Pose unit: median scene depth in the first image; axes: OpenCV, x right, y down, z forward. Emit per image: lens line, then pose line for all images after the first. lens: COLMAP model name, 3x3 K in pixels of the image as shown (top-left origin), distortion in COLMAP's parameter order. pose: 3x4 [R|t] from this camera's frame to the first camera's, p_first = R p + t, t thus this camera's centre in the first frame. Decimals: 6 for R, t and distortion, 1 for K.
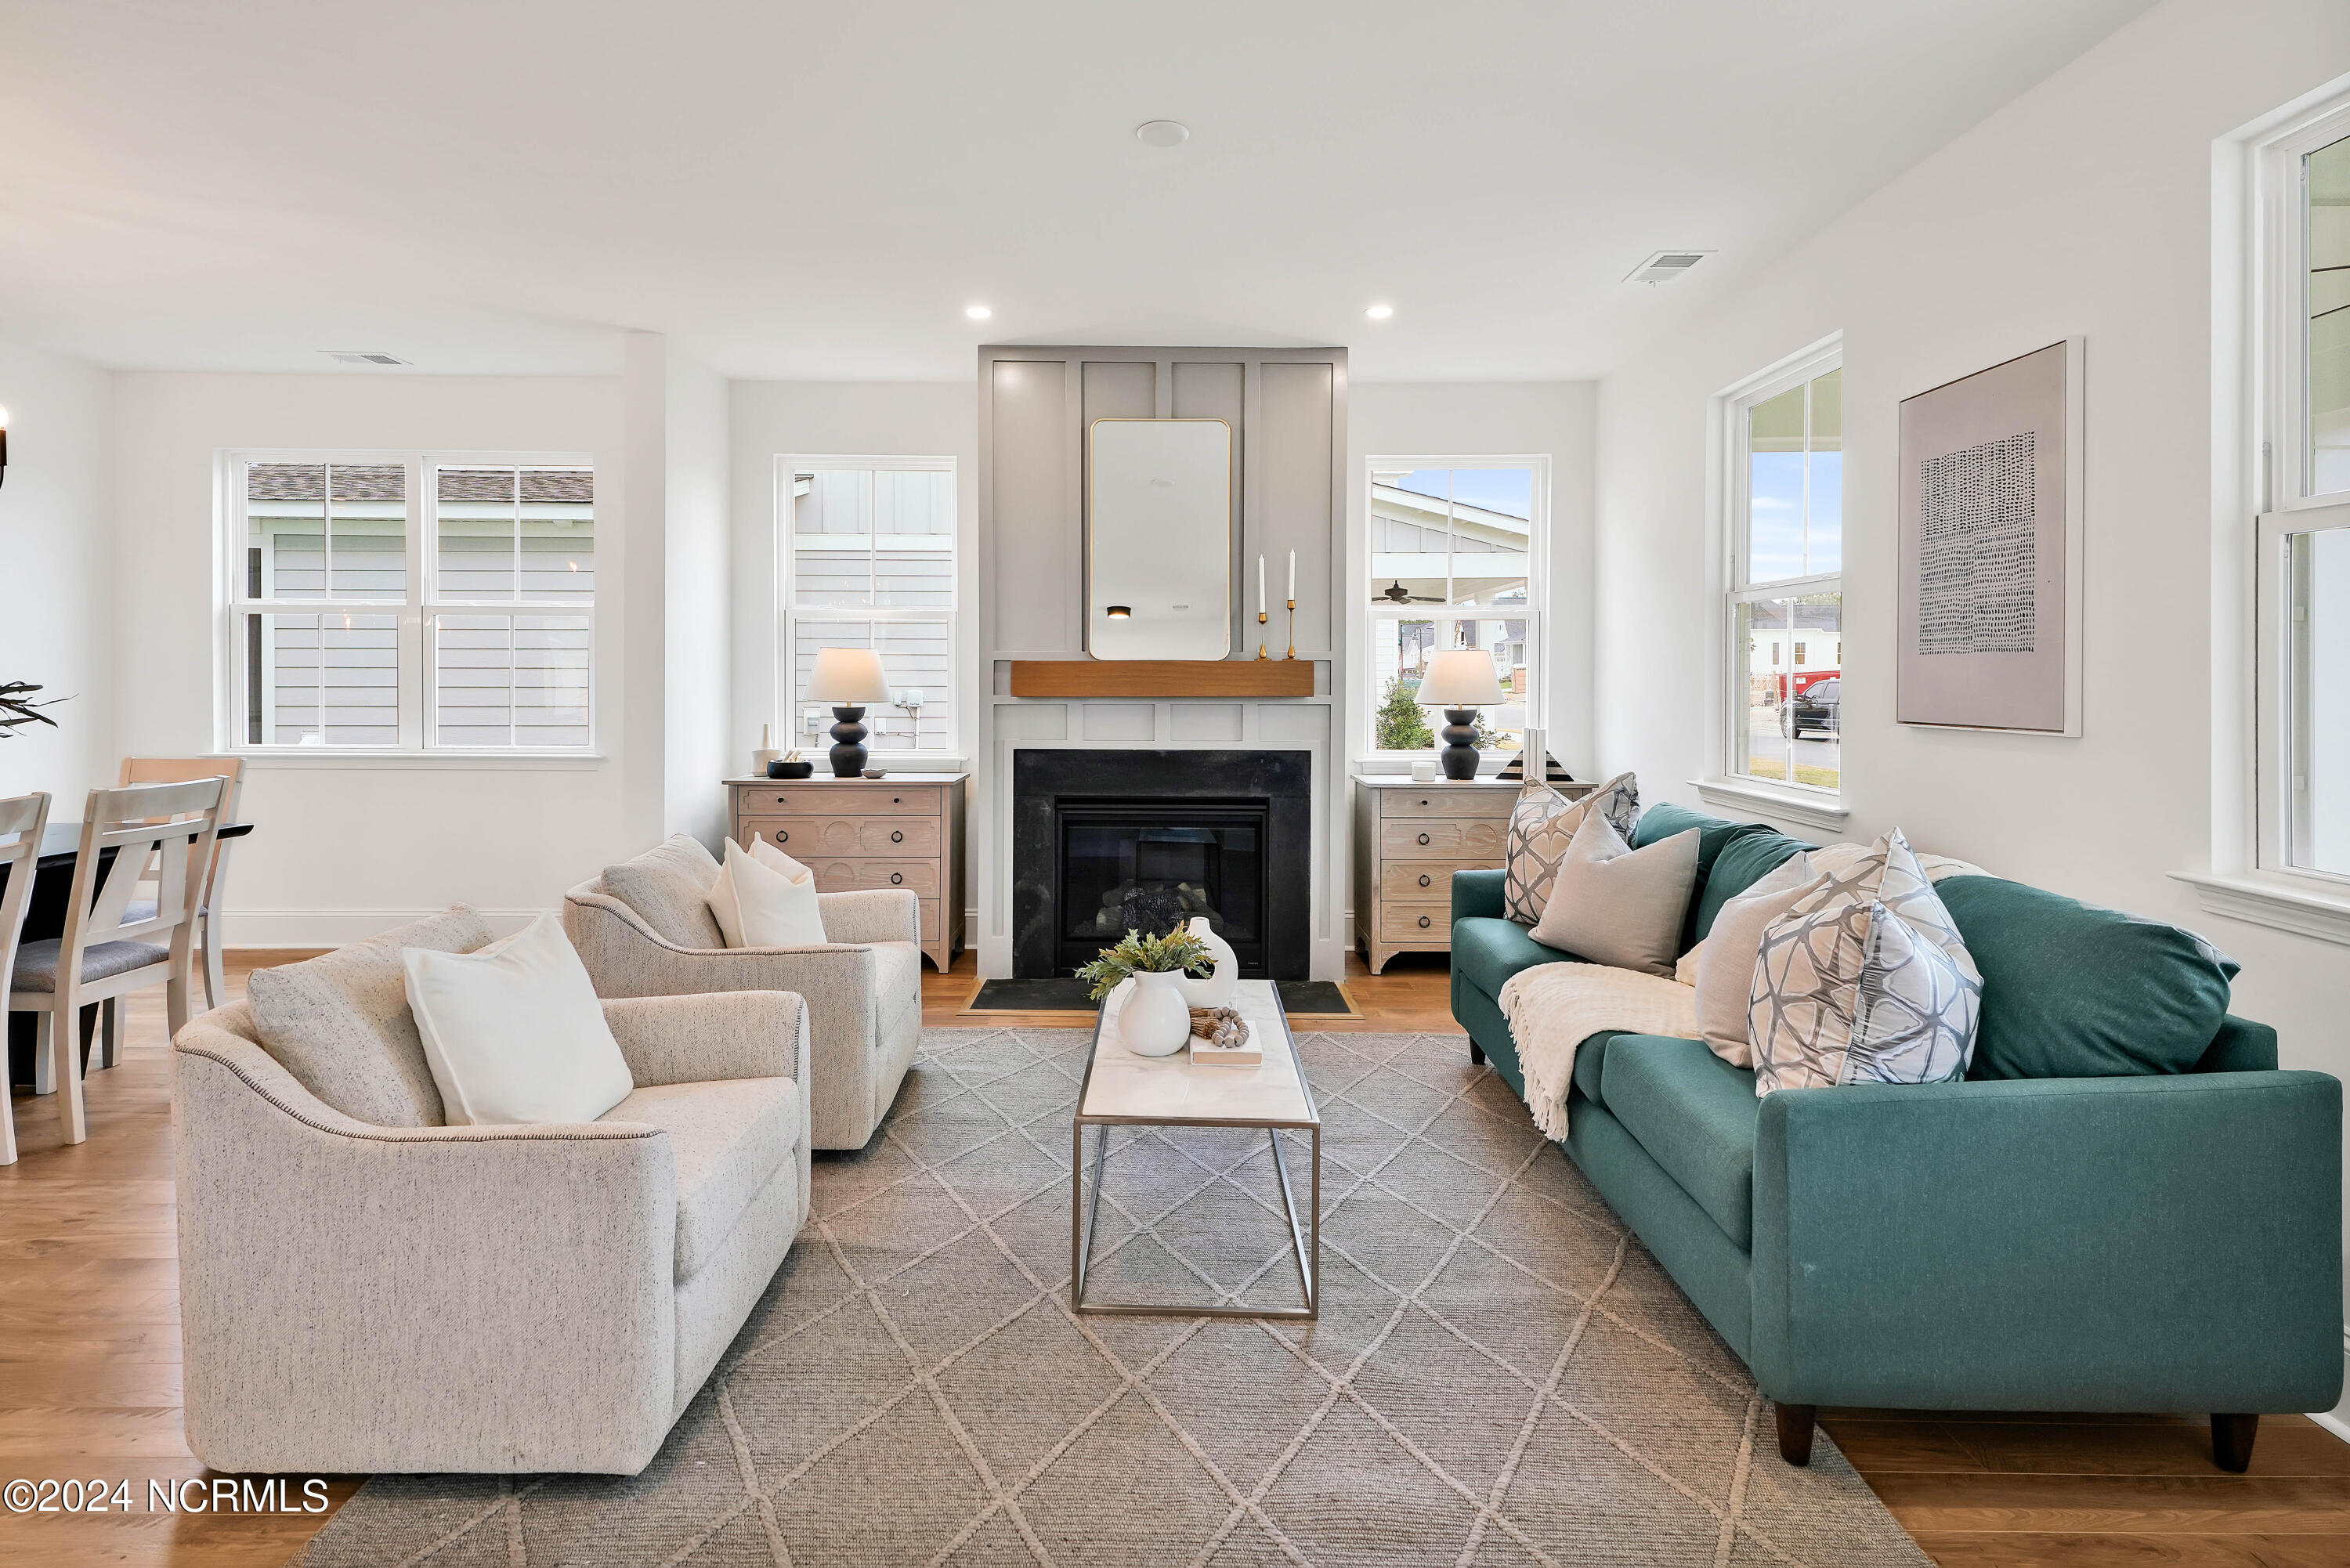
lens RADIAL K [[1182.3, 0, 1157.8], [0, 1182.3, 674.4], [0, 0, 1]] dist [0.035940, 0.000619]
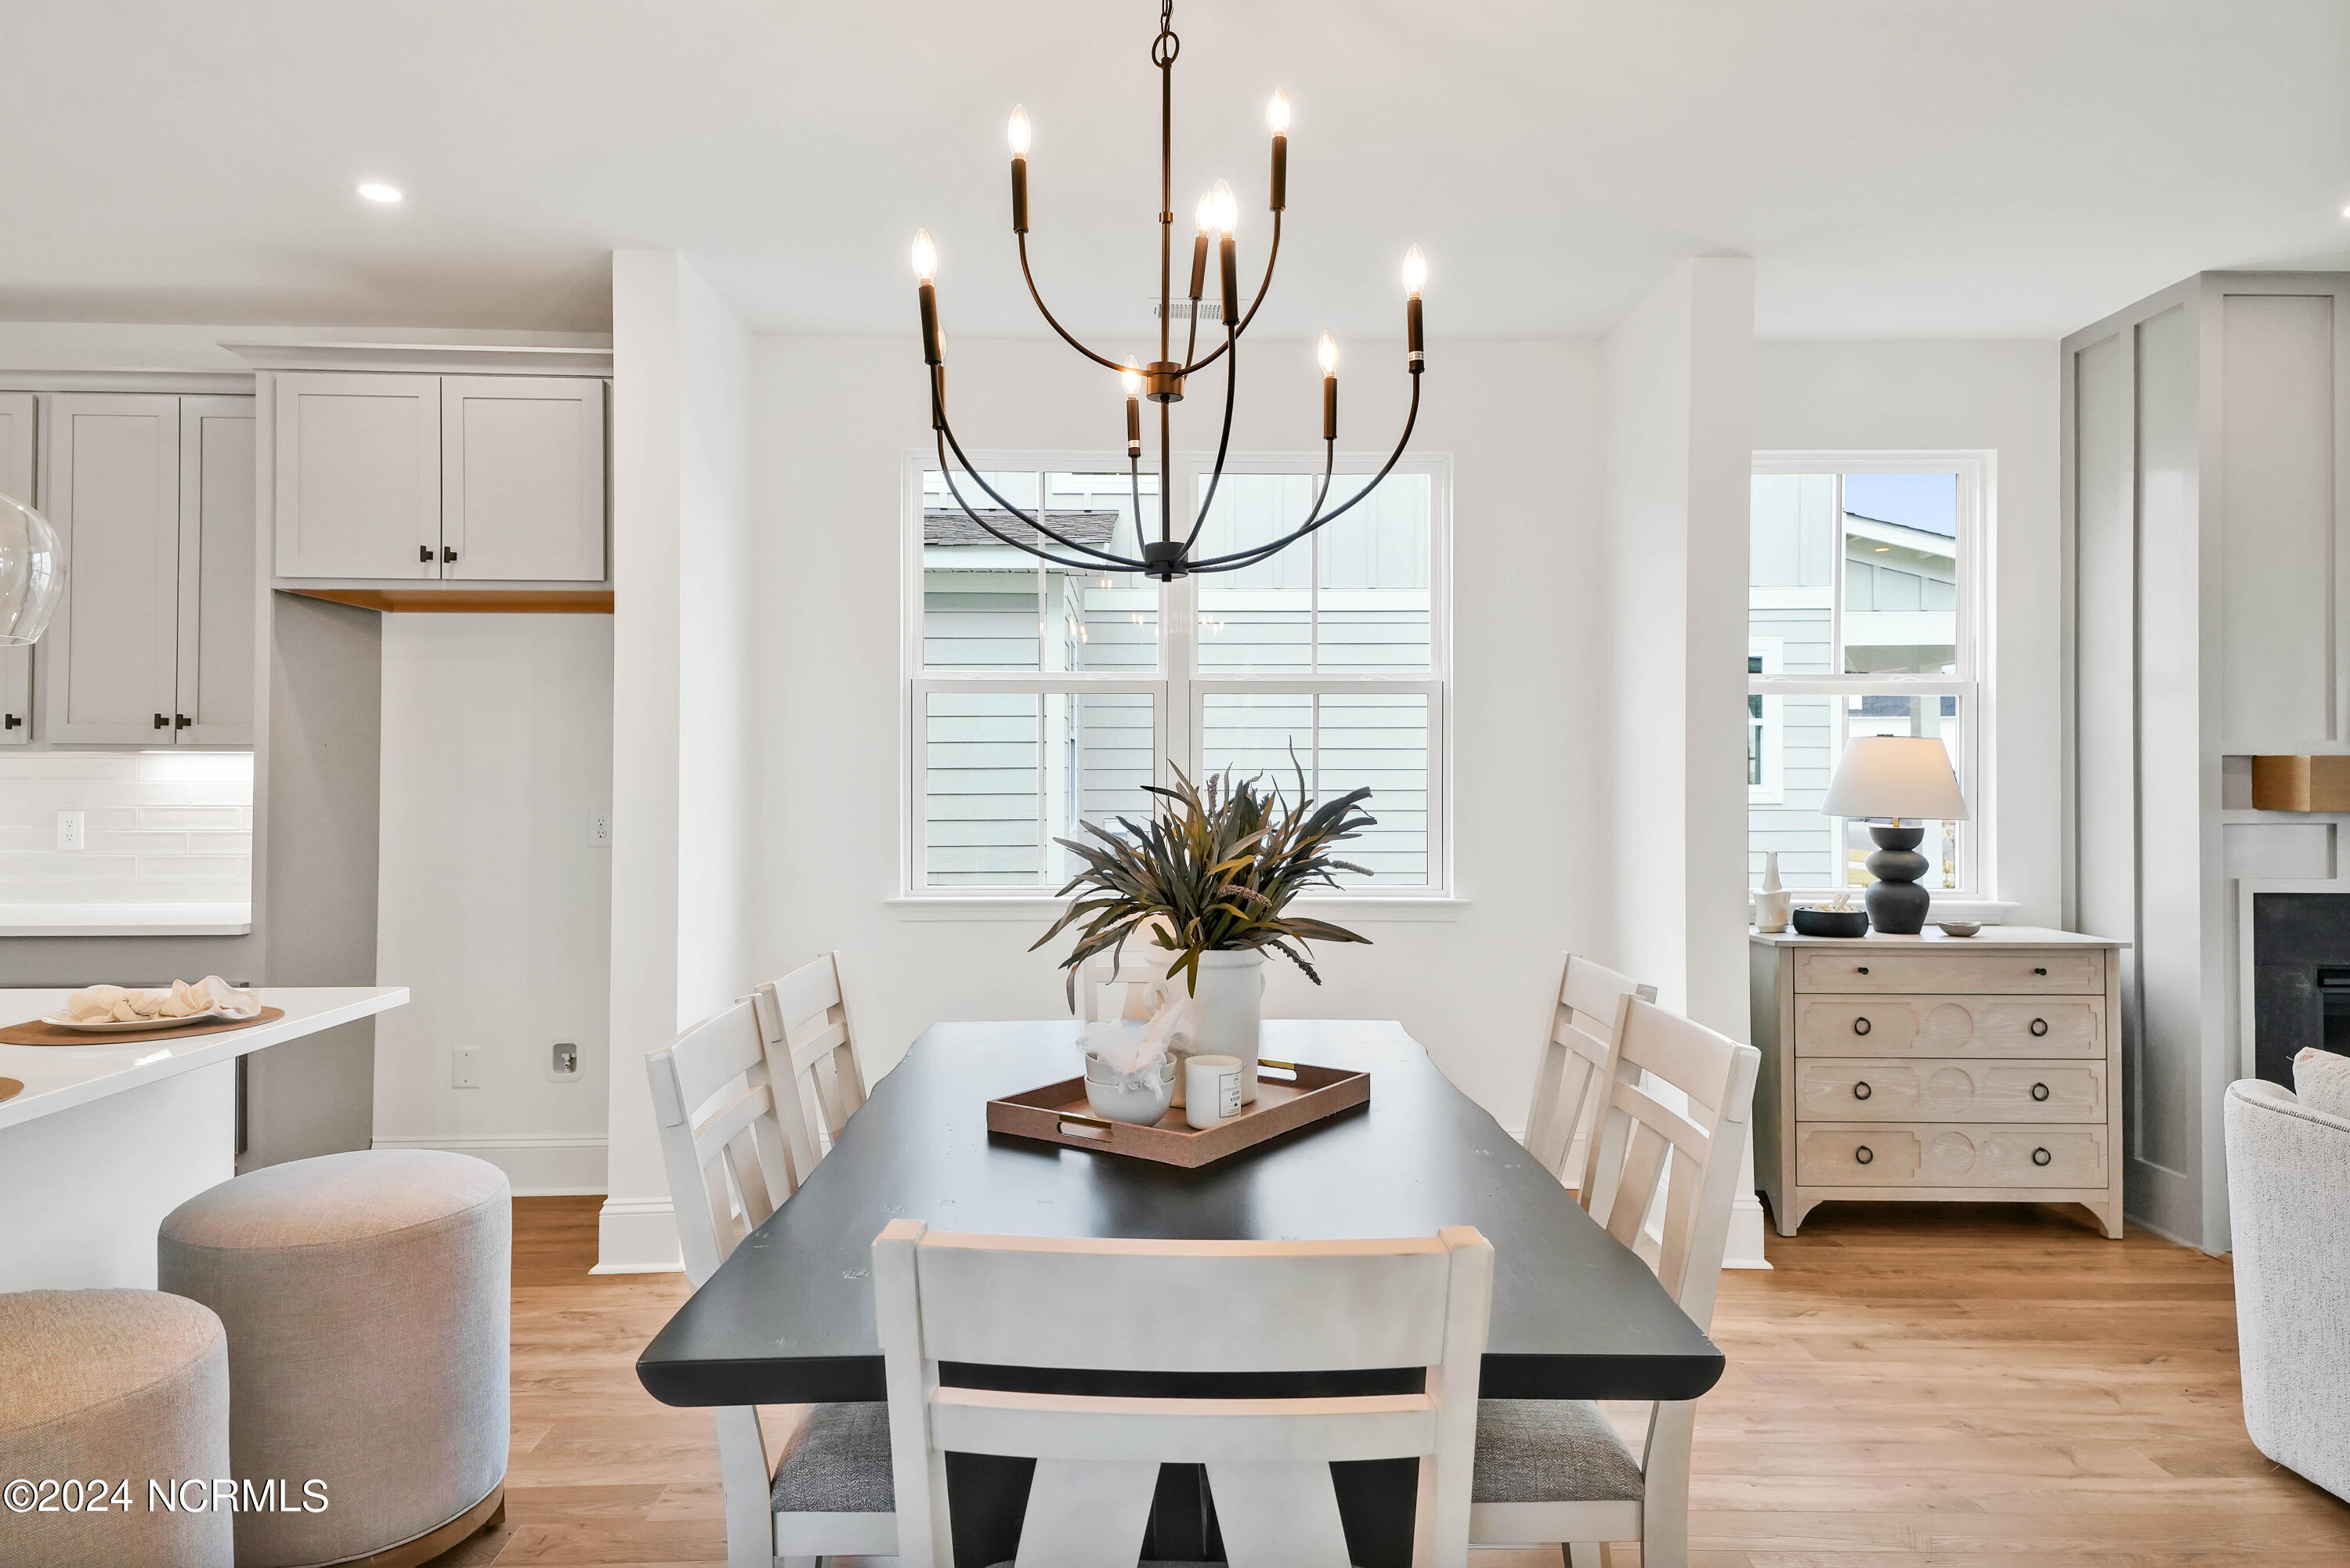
lens RADIAL K [[1401.1, 0, 1175.3], [0, 1401.1, 755.7], [0, 0, 1]] dist [0.032999, -0.009184]
pose [[0.999987, -0.000163, -0.005102, -0.690314], [0.000064, 0.999812, -0.019400, 0.003225], [0.005104, 0.019399, 0.999799, 0.219802]]
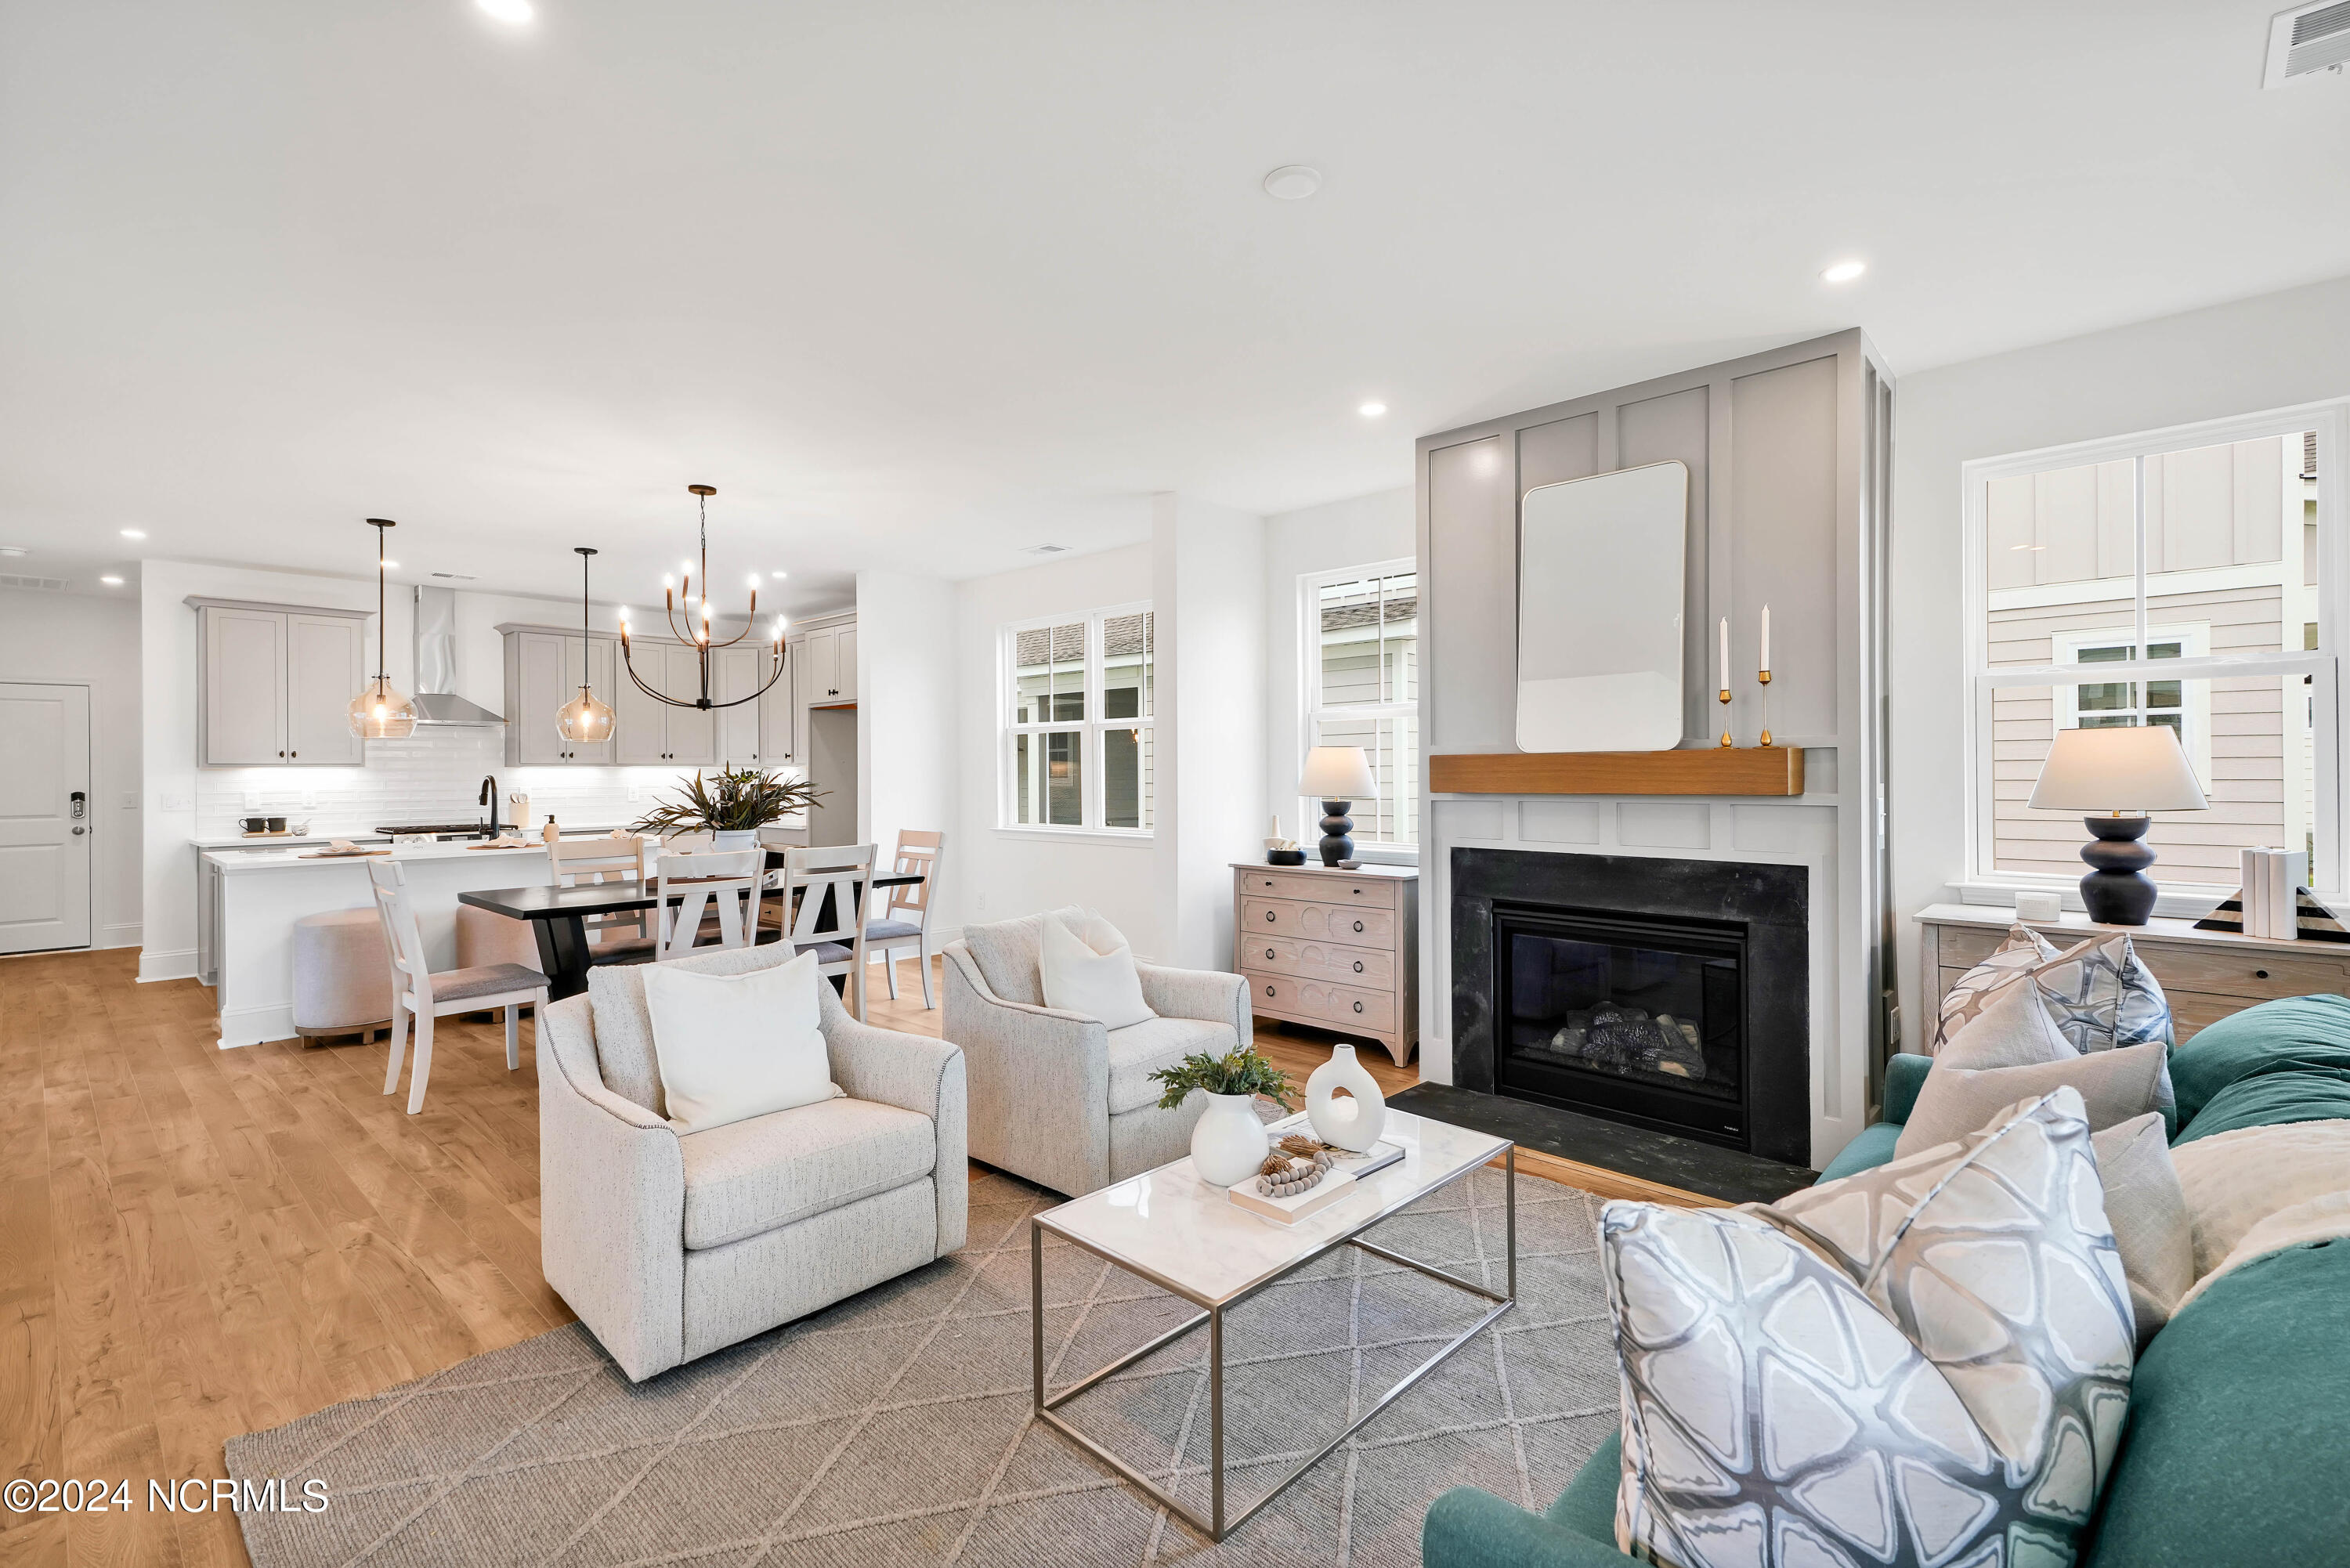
lens RADIAL K [[1056.4, 0, 1170.4], [0, 1056.4, 755.2], [0, 0, 1]] dist [0.003298, -0.000528]
pose [[0.713899, -0.017872, -0.700021, 0.312703], [0.003096, 0.999745, -0.022366, 0.007011], [0.700242, 0.013800, 0.713772, 0.224230]]
